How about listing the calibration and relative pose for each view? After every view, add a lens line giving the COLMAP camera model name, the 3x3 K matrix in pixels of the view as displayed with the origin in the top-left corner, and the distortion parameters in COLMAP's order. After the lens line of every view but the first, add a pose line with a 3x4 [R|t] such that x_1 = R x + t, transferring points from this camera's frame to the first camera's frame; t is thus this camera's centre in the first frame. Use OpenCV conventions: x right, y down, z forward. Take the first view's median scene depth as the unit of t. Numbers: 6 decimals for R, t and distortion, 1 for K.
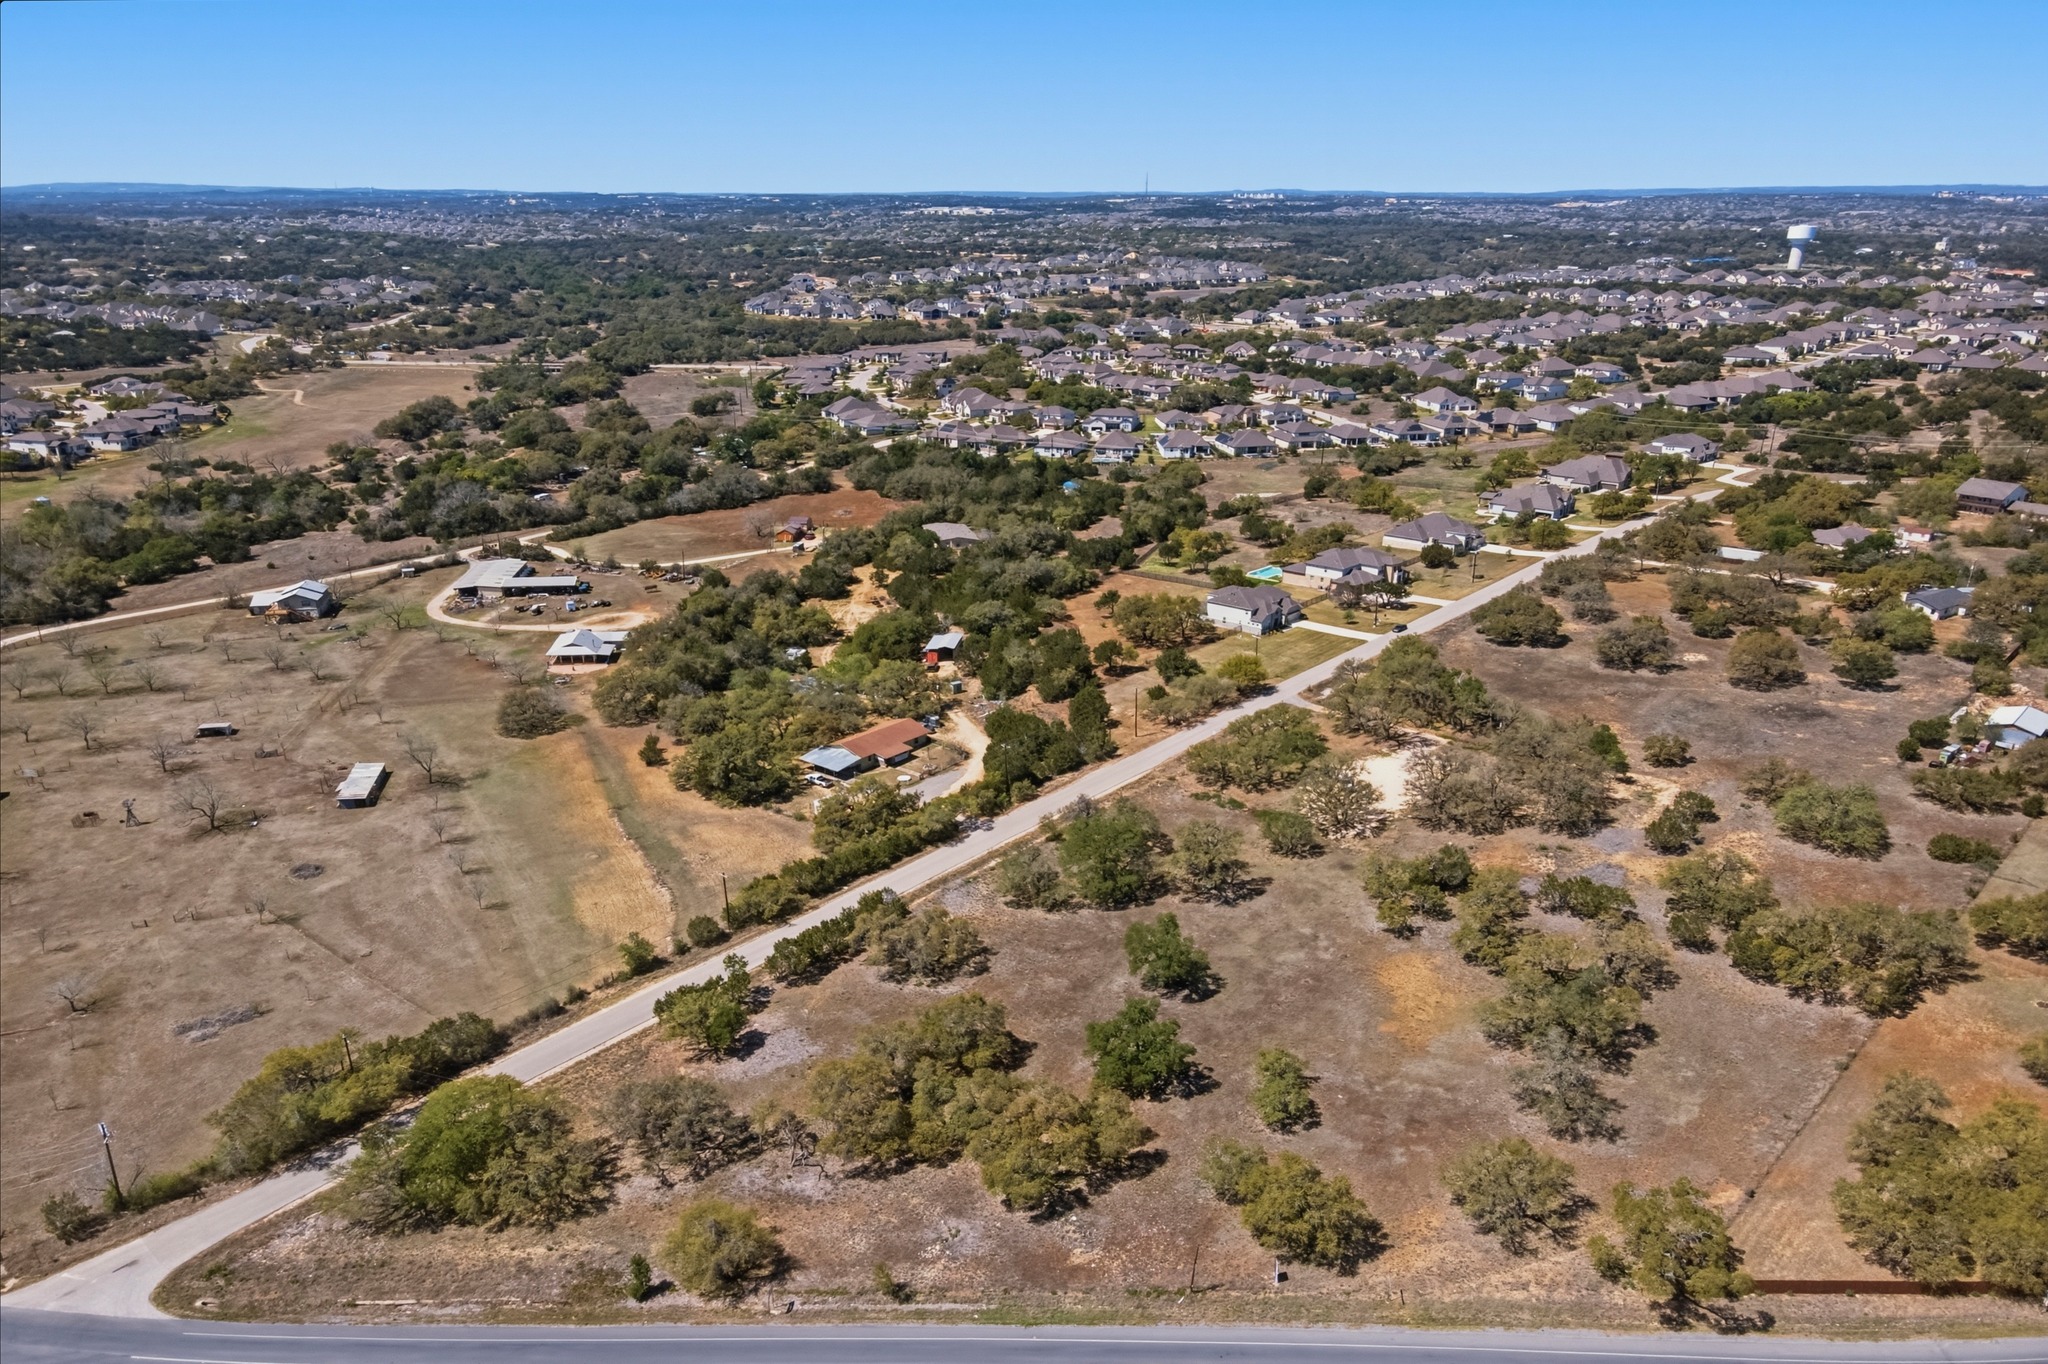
lens RADIAL K [[1499.3, 0, 1001.7], [0, 1499.3, 705.5], [0, 0, 1]] dist [0.011967, 0.046017]
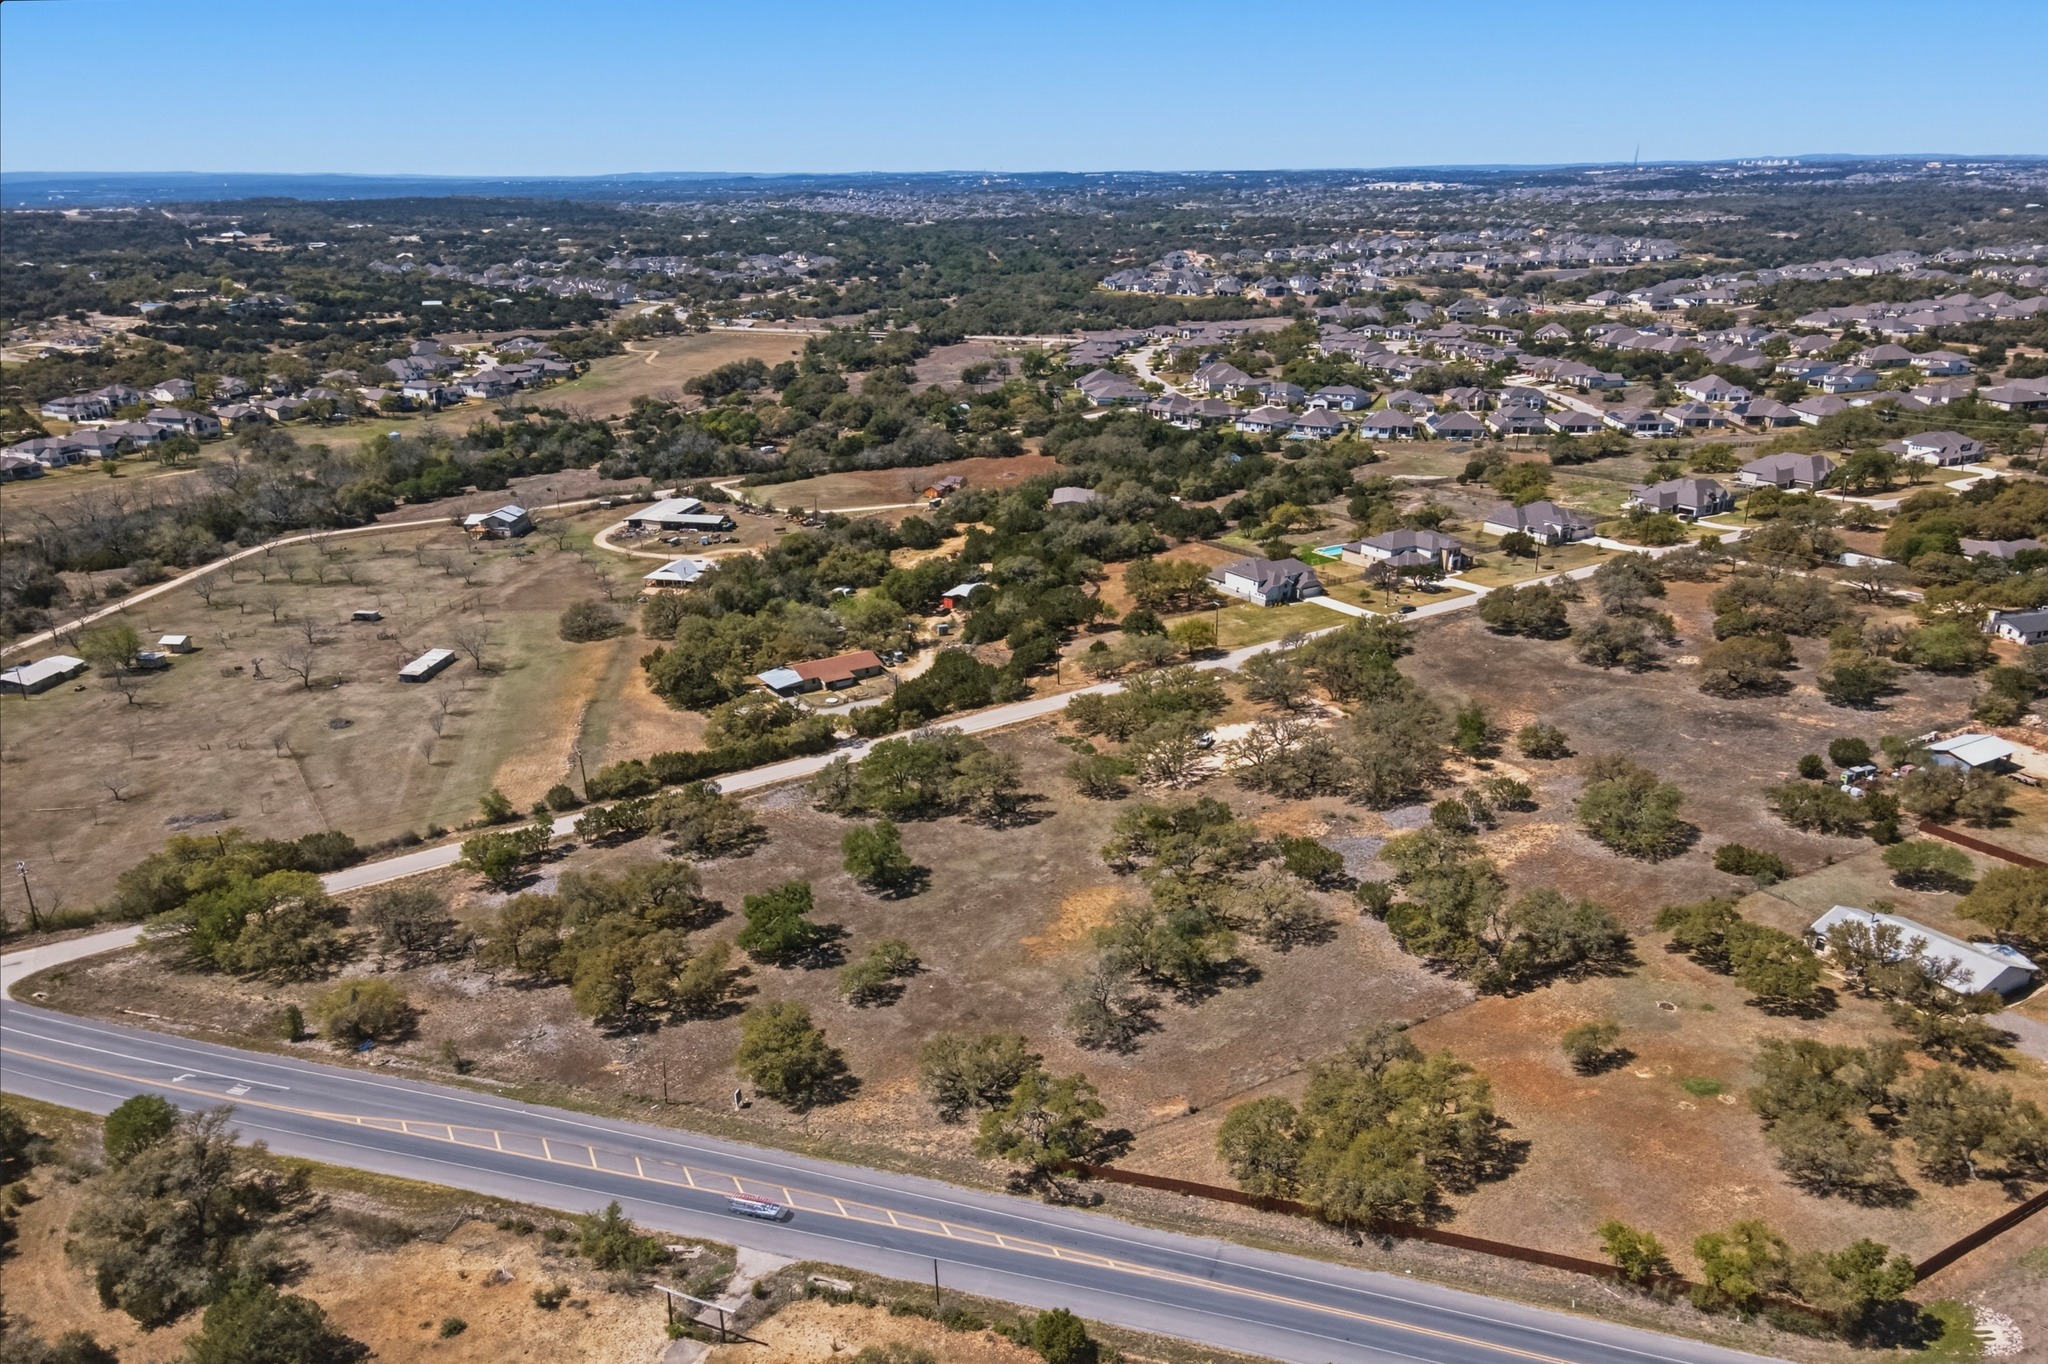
lens RADIAL K [[1496.7, 0, 968.8], [0, 1496.7, 687.6], [0, 0, 1]] dist [0.015174, 0.049022]
pose [[0.953702, 0.090304, -0.286877, 0.235994], [-0.089417, 0.995862, 0.016220, 0.008145], [0.287155, 0.010183, 0.957830, -0.024697]]
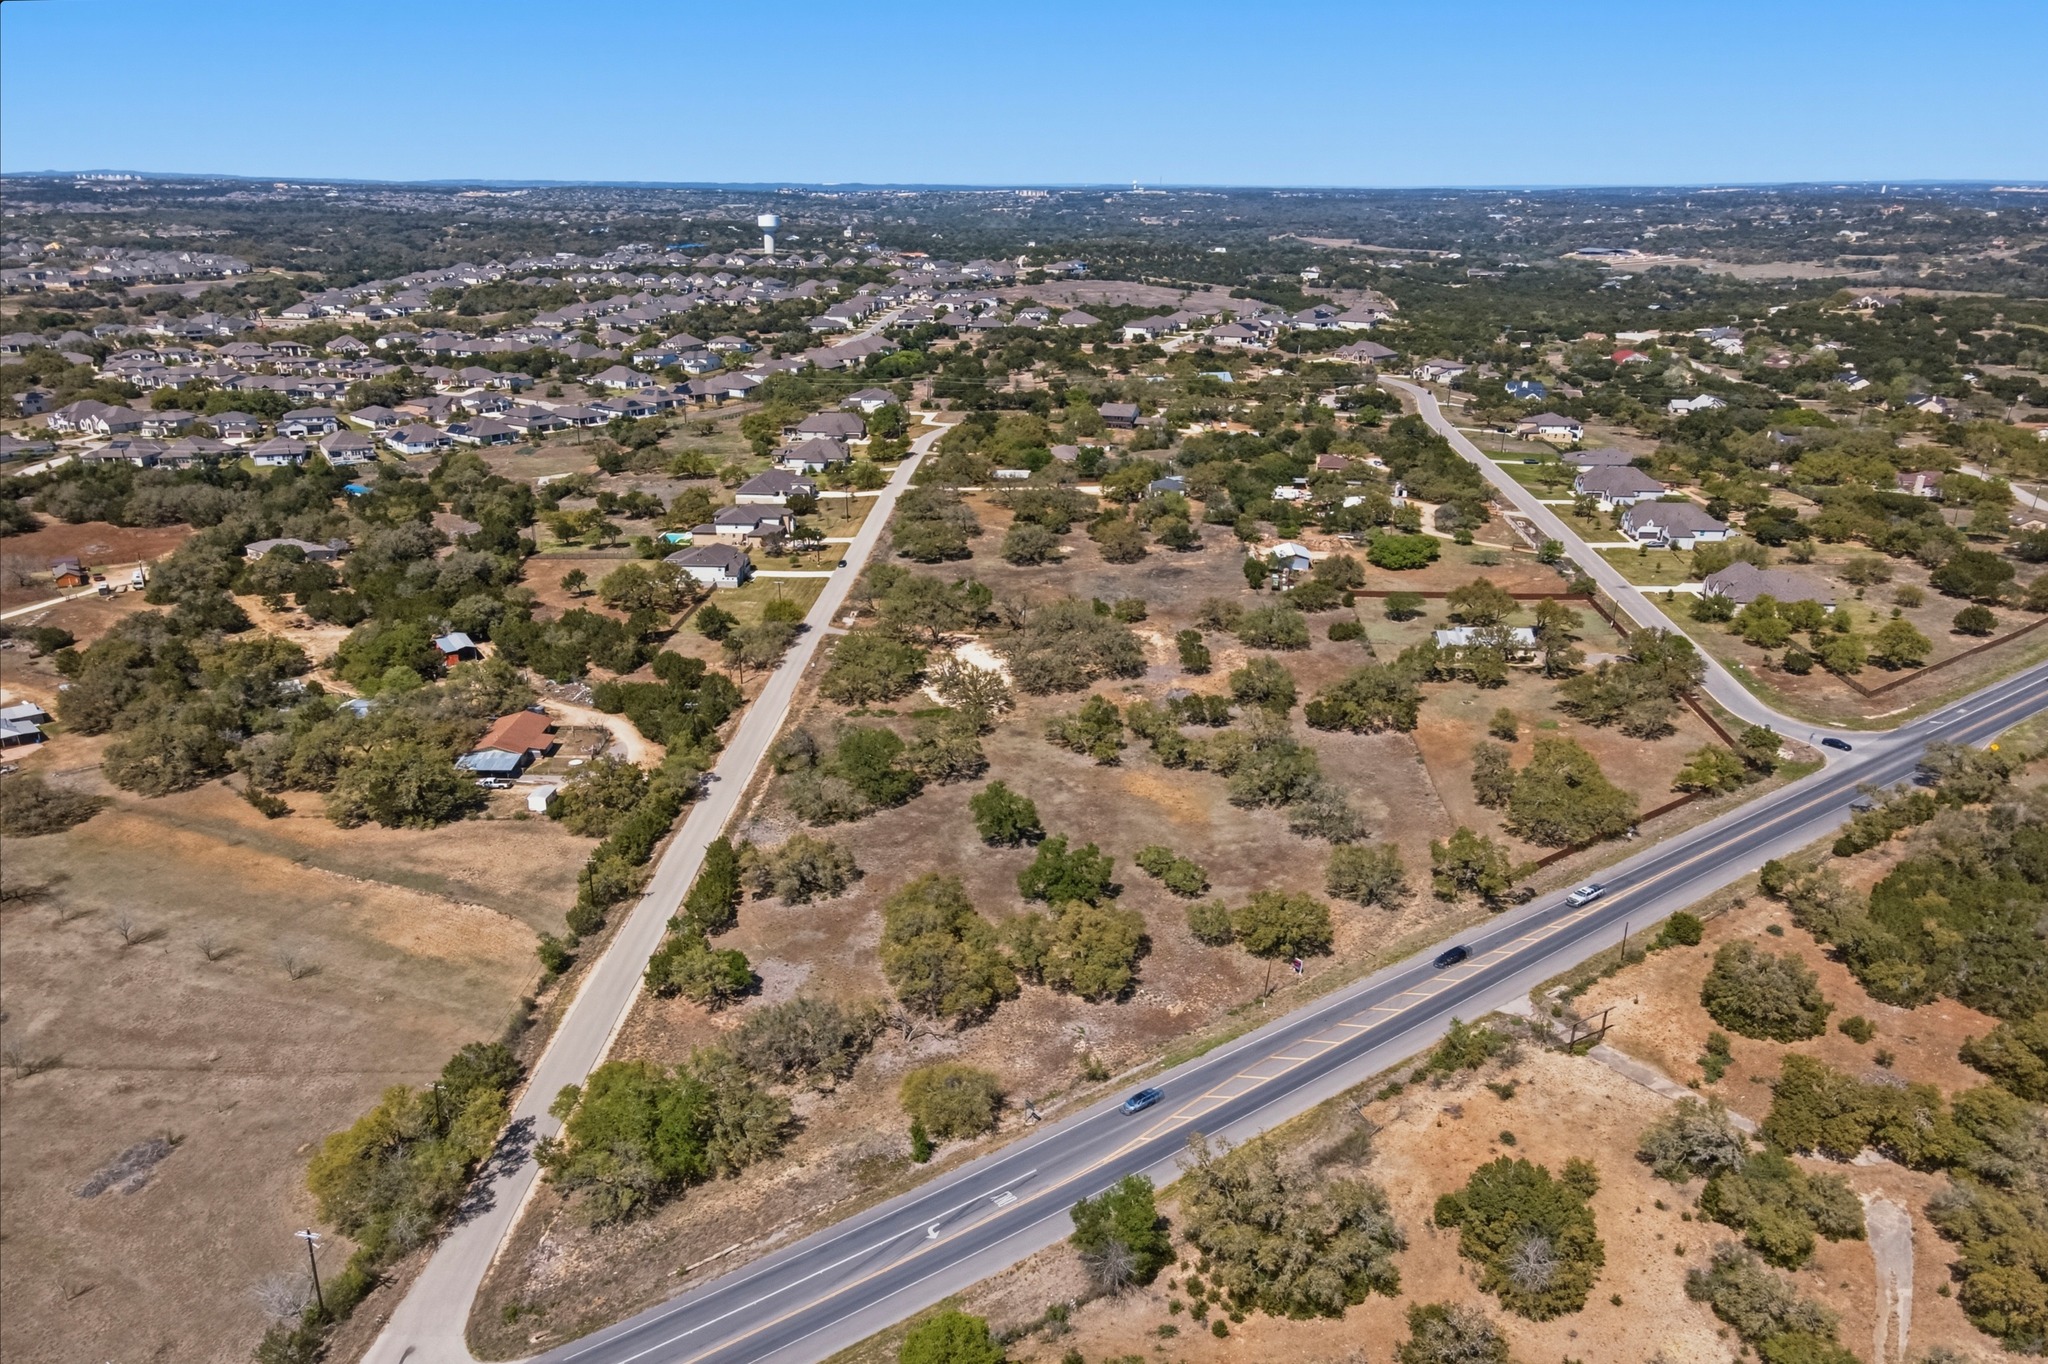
lens RADIAL K [[1496.7, 0, 968.8], [0, 1496.7, 687.6], [0, 0, 1]] dist [0.015174, 0.049022]
pose [[0.791592, -0.191993, 0.580104, -0.291349], [0.194000, 0.979204, 0.059354, -0.006204], [-0.579436, 0.065557, 0.812377, 0.012129]]
